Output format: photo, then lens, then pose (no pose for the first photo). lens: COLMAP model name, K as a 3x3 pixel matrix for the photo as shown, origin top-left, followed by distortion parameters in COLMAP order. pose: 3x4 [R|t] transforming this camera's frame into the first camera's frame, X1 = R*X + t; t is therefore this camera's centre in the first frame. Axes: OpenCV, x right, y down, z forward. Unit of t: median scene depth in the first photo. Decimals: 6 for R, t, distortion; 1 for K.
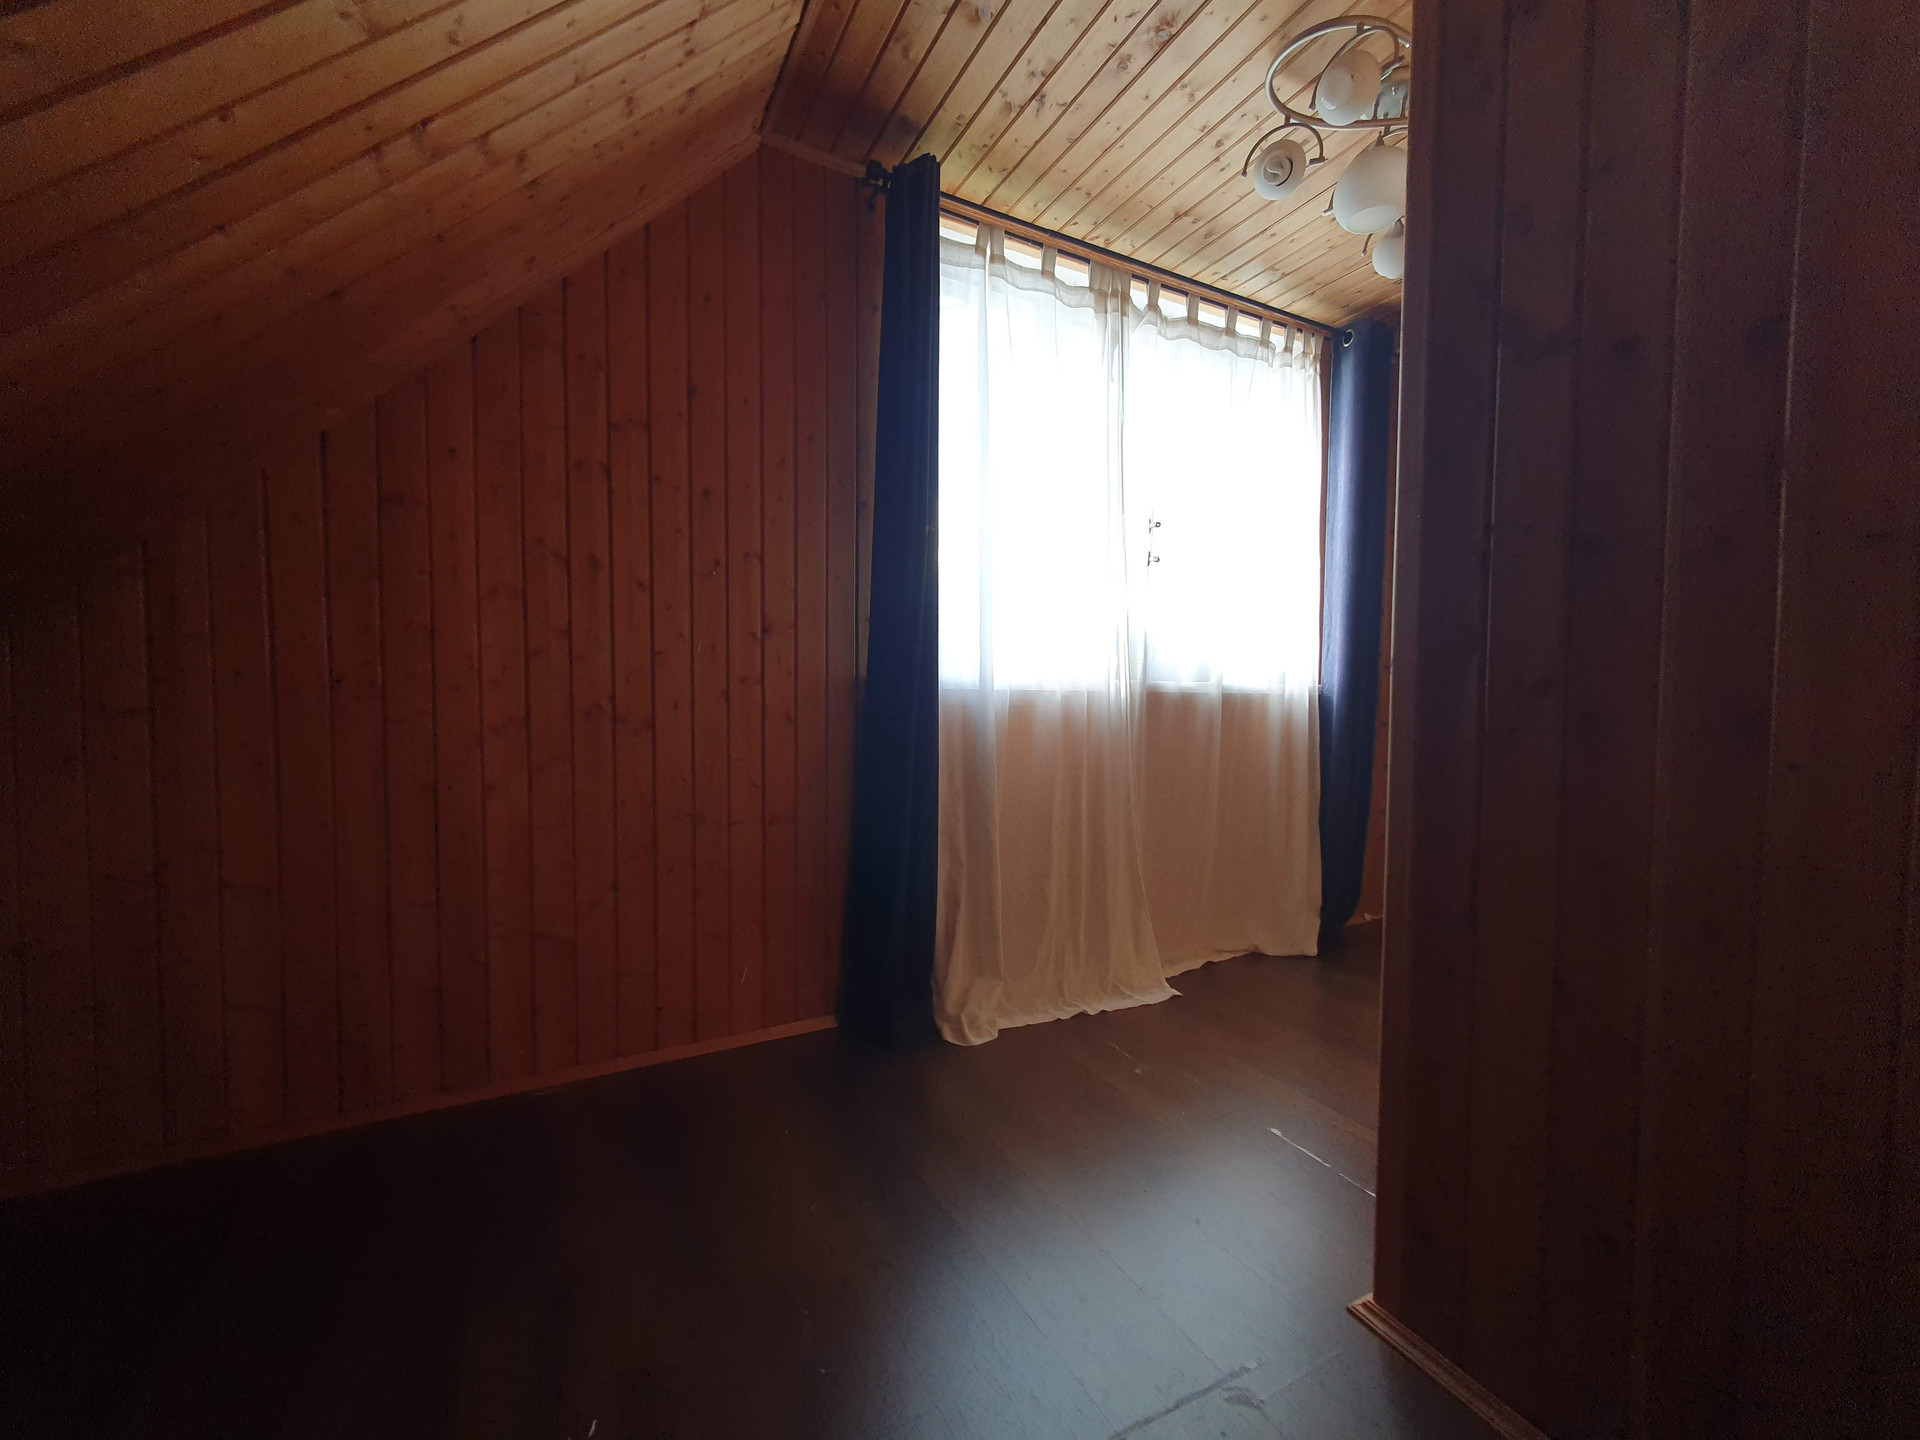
lens RADIAL K [[751.8, 0, 933.7], [0, 751.8, 721.1], [0, 0, 1]] dist [0.010340, 0.000427]
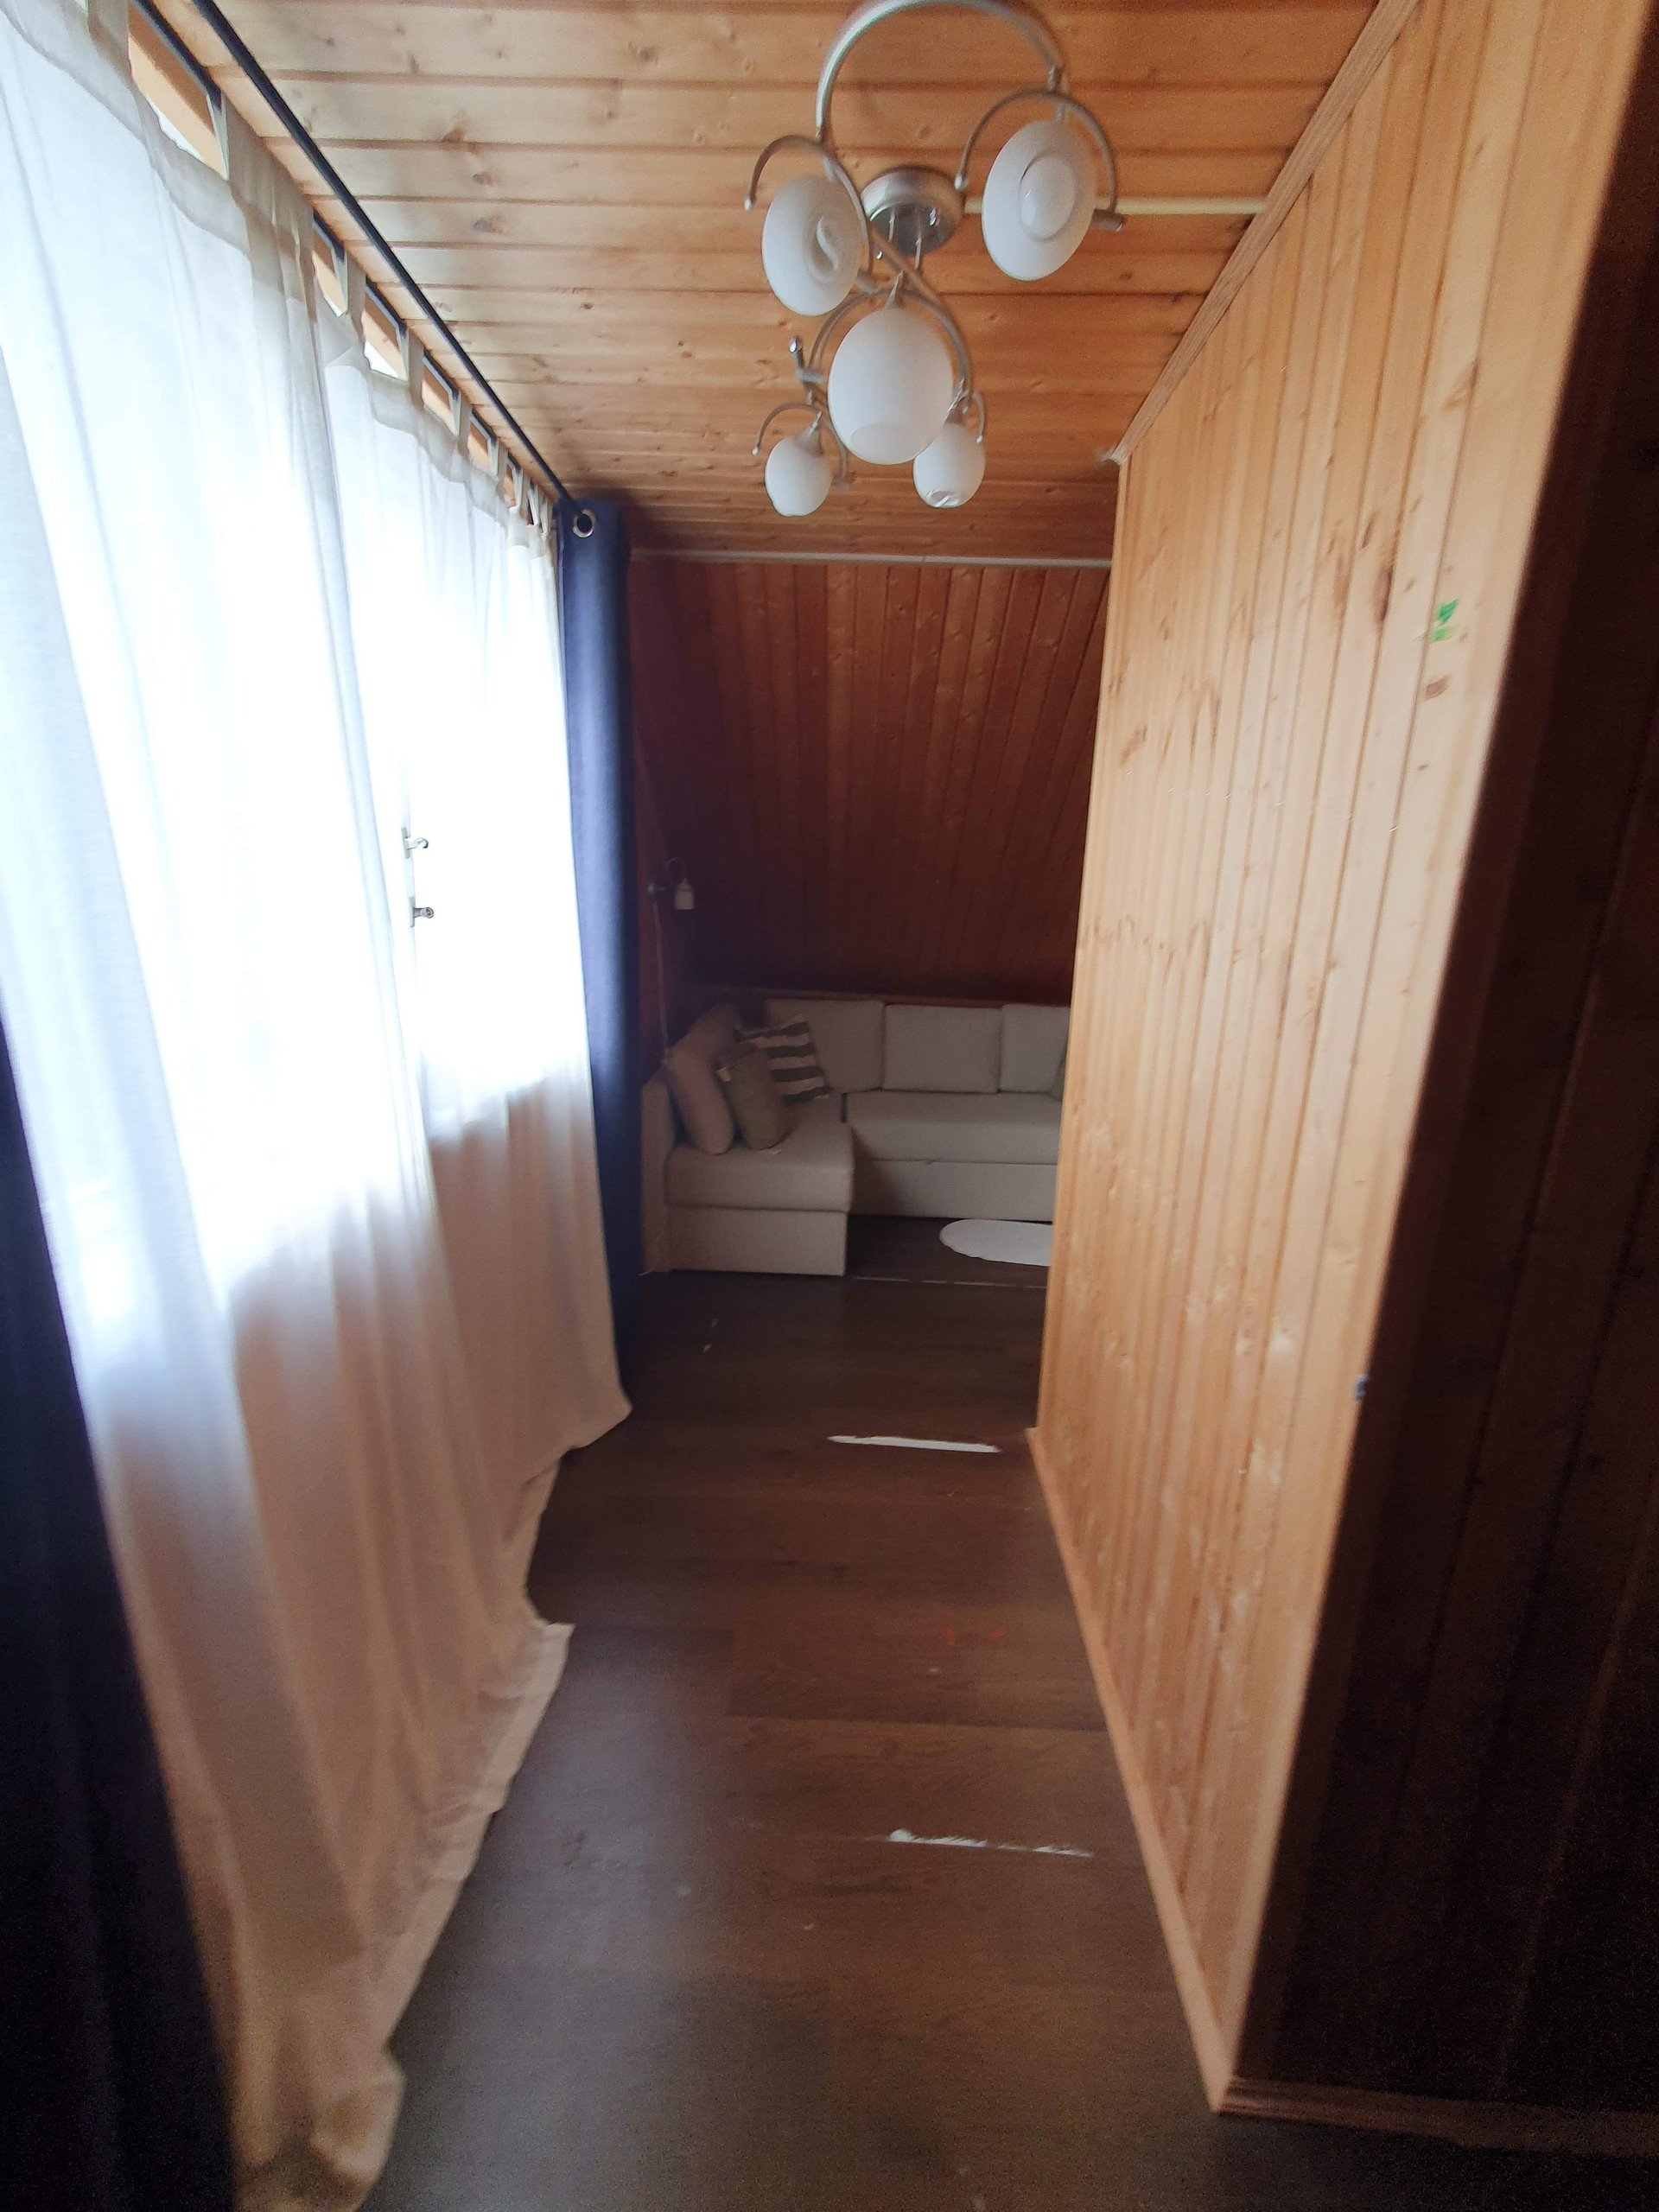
lens RADIAL K [[862.0, 0, 820.0], [0, 862.0, 1082.8], [0, 0, 1]] dist [0.010964, 0.000107]
pose [[0.486258, -0.199272, 0.850790, -0.103950], [0.013064, 0.975199, 0.220945, -0.240713], [-0.873718, -0.096322, 0.476802, 0.507180]]
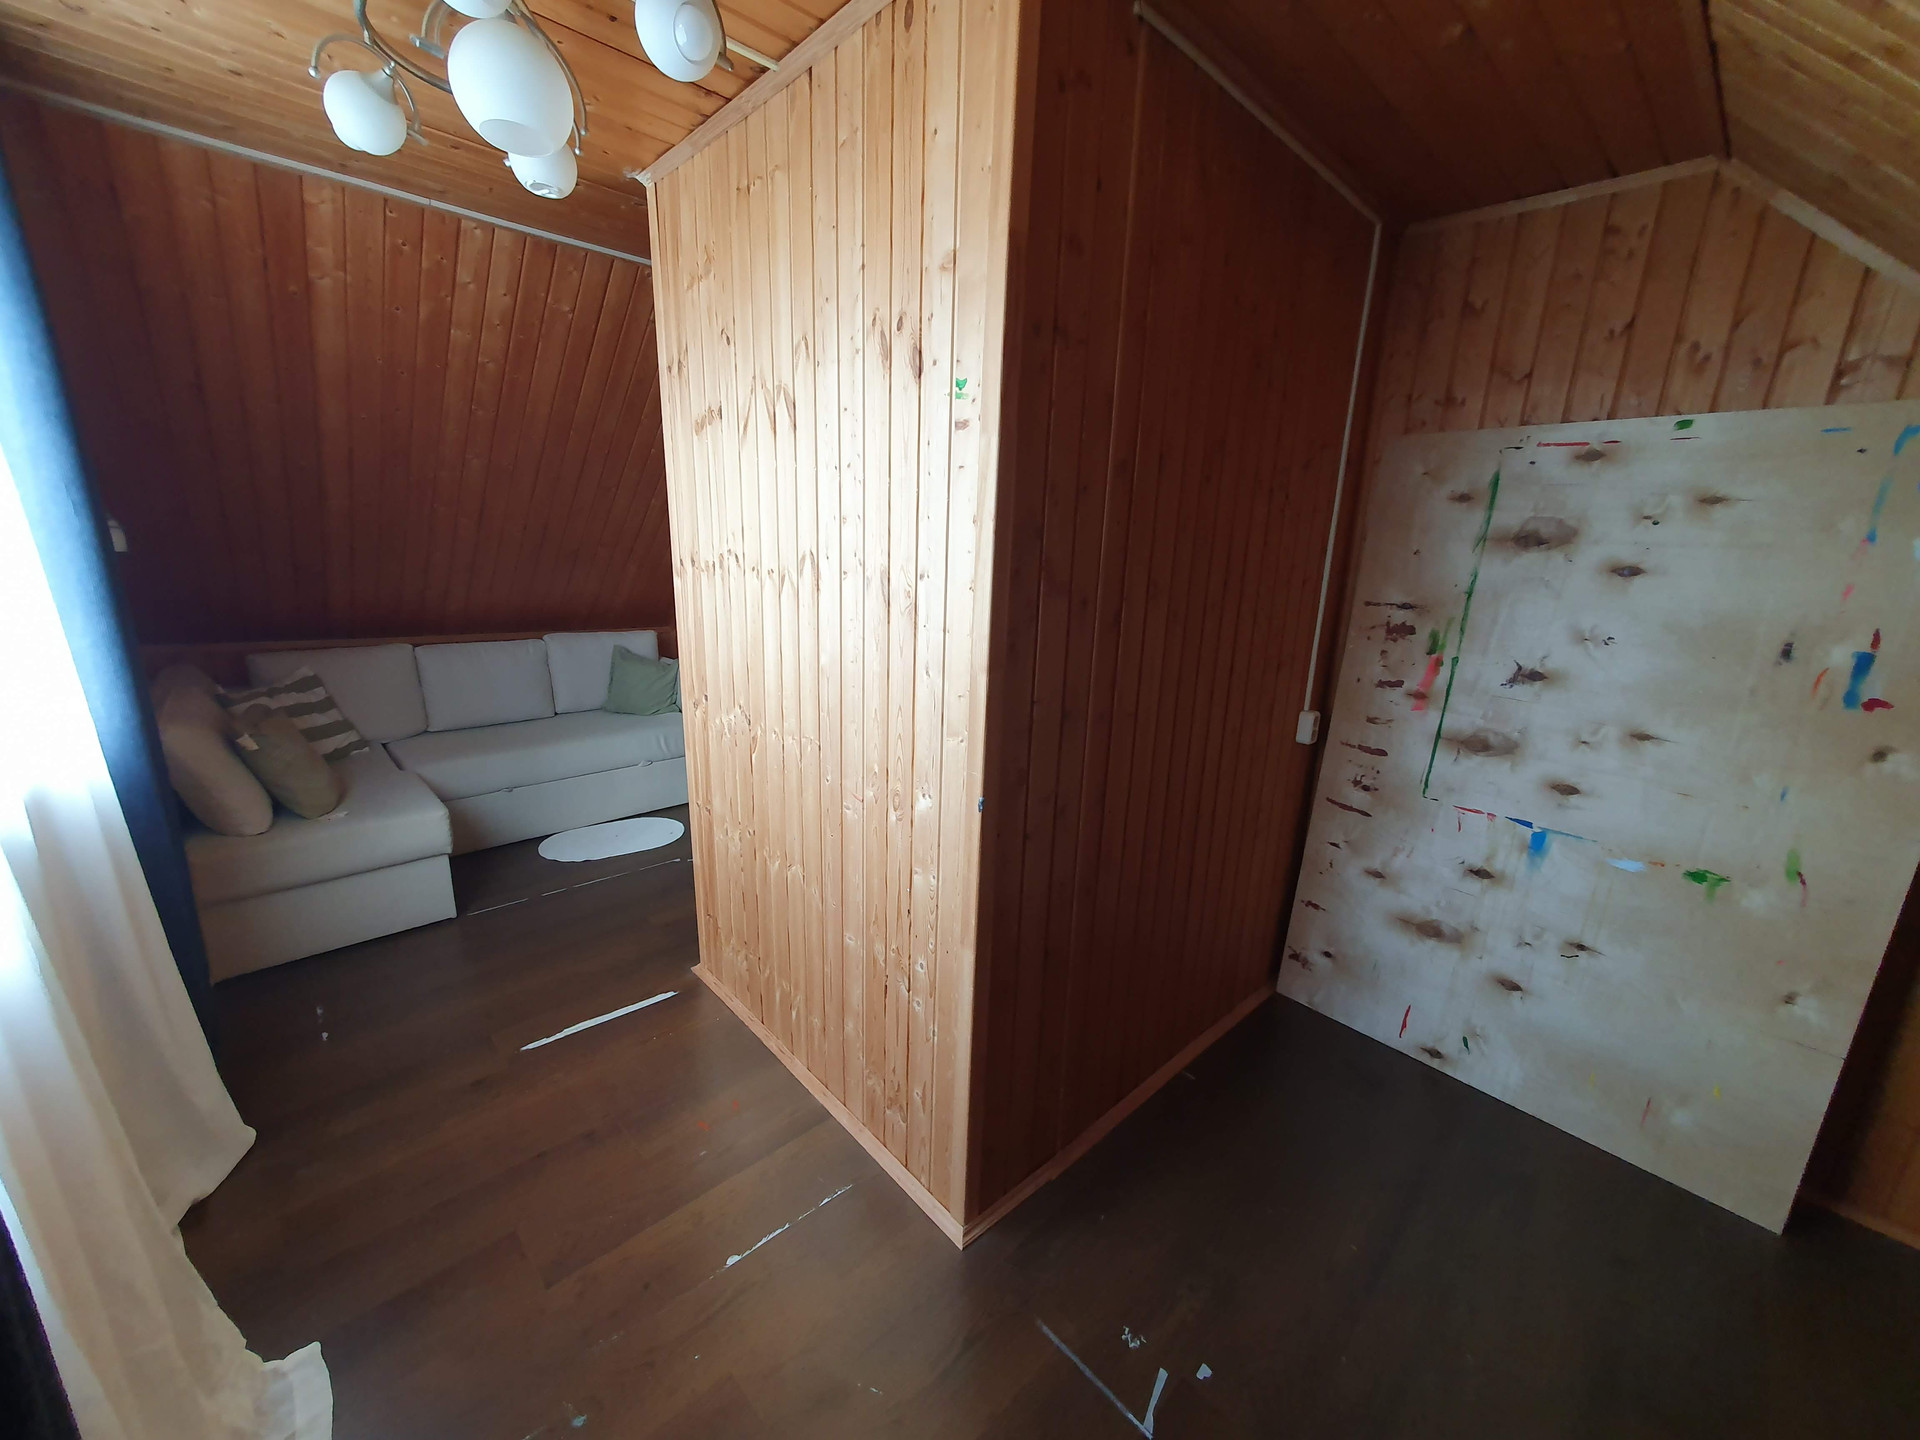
lens RADIAL K [[748.2, 0, 934.9], [0, 748.2, 719.8], [0, 0, 1]] dist [0.010964, 0.000107]
pose [[-0.258626, -0.250287, 0.932989, -0.225992], [0.007927, 0.965268, 0.261143, -0.248140], [-0.965945, 0.074934, -0.247659, 0.643889]]
